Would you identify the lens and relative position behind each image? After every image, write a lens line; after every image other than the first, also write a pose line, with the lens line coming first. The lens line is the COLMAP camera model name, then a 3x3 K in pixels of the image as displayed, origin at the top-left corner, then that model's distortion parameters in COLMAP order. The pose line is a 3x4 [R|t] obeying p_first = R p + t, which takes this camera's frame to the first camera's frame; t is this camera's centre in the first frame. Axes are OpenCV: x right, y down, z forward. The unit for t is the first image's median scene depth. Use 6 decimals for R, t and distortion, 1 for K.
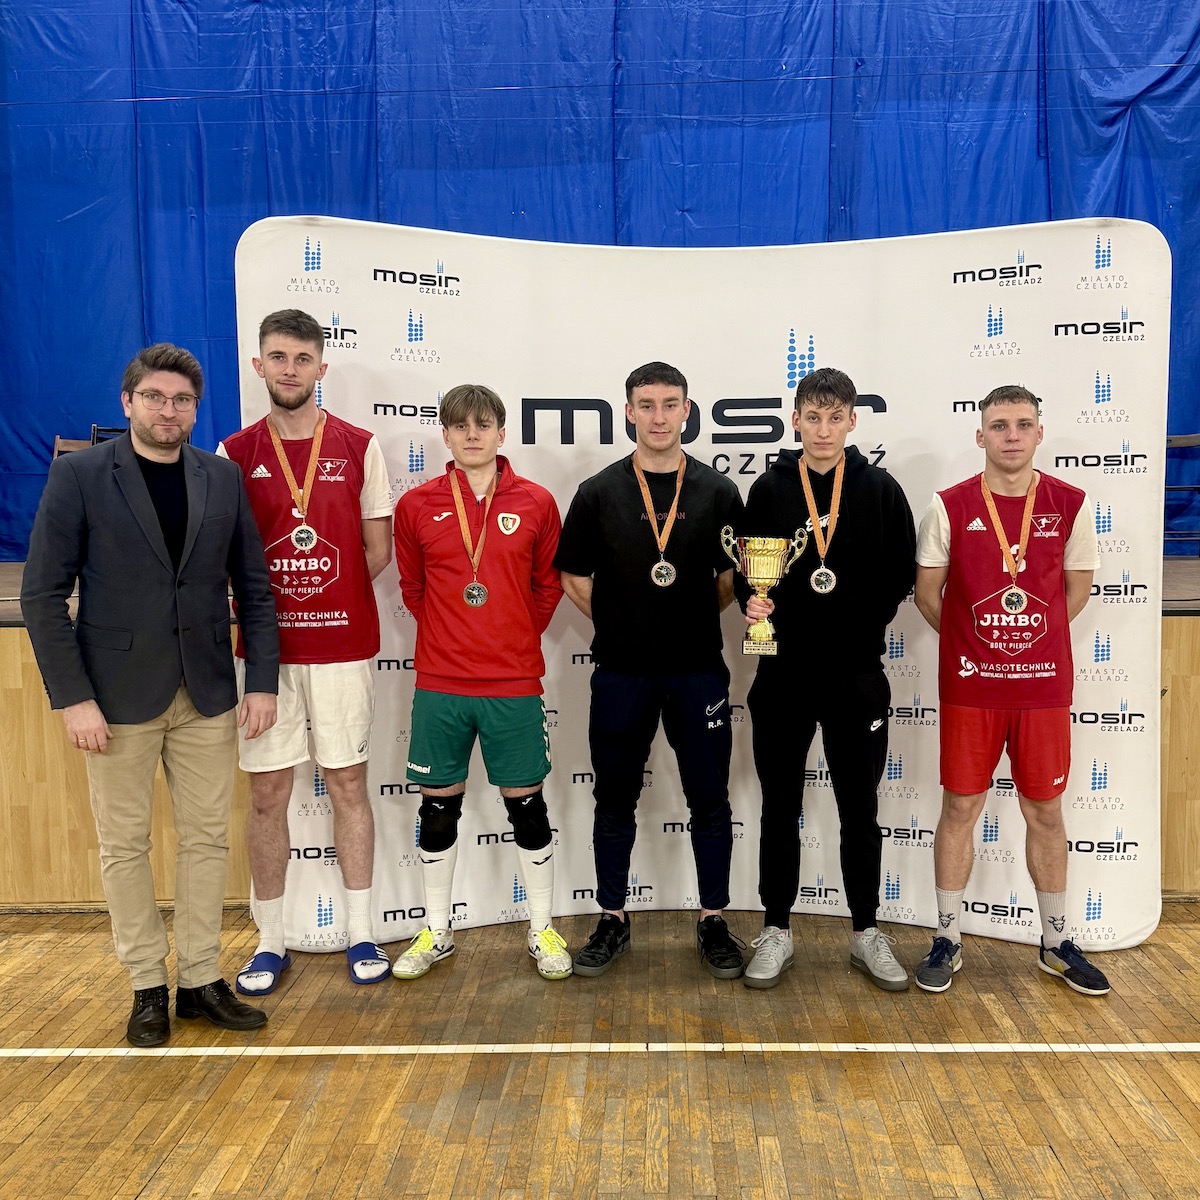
lens RADIAL K [[1208.8, 0, 601.2], [0, 1208.8, 614.4], [0, 0, 1]] dist [0.023982, -0.050515]
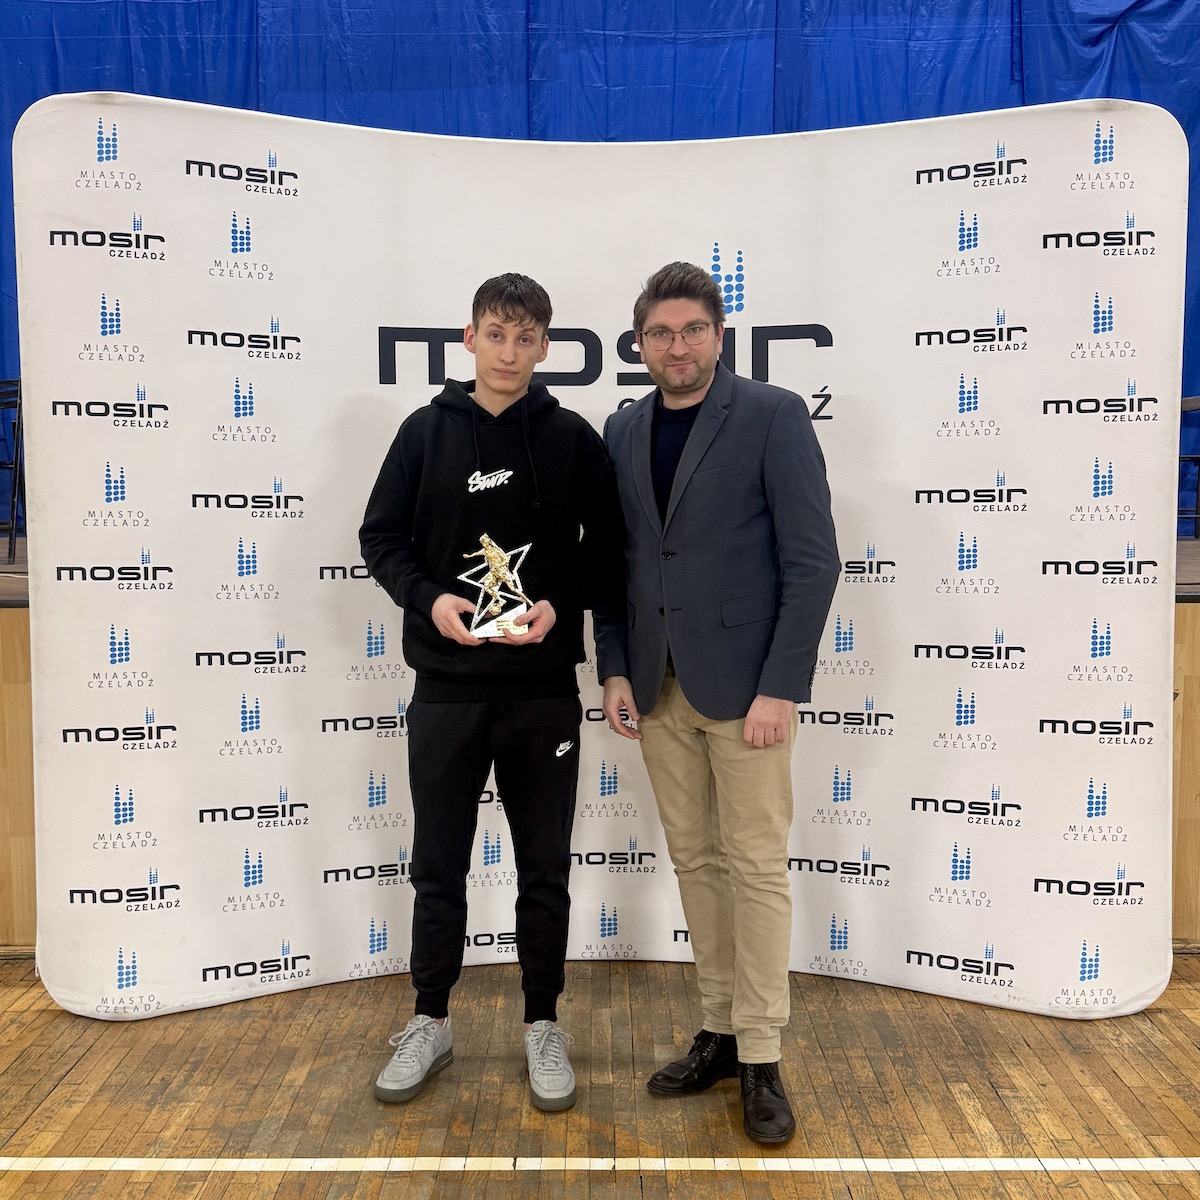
lens RADIAL K [[1121.2, 0, 594.3], [0, 1121.2, 600.9], [0, 0, 1]] dist [0.007062, -0.014072]
pose [[0.999978, 0.003262, 0.005805, 0.073119], [-0.003221, 0.999970, -0.007093, 0.007503], [-0.005828, 0.007074, 0.999958, 0.256506]]
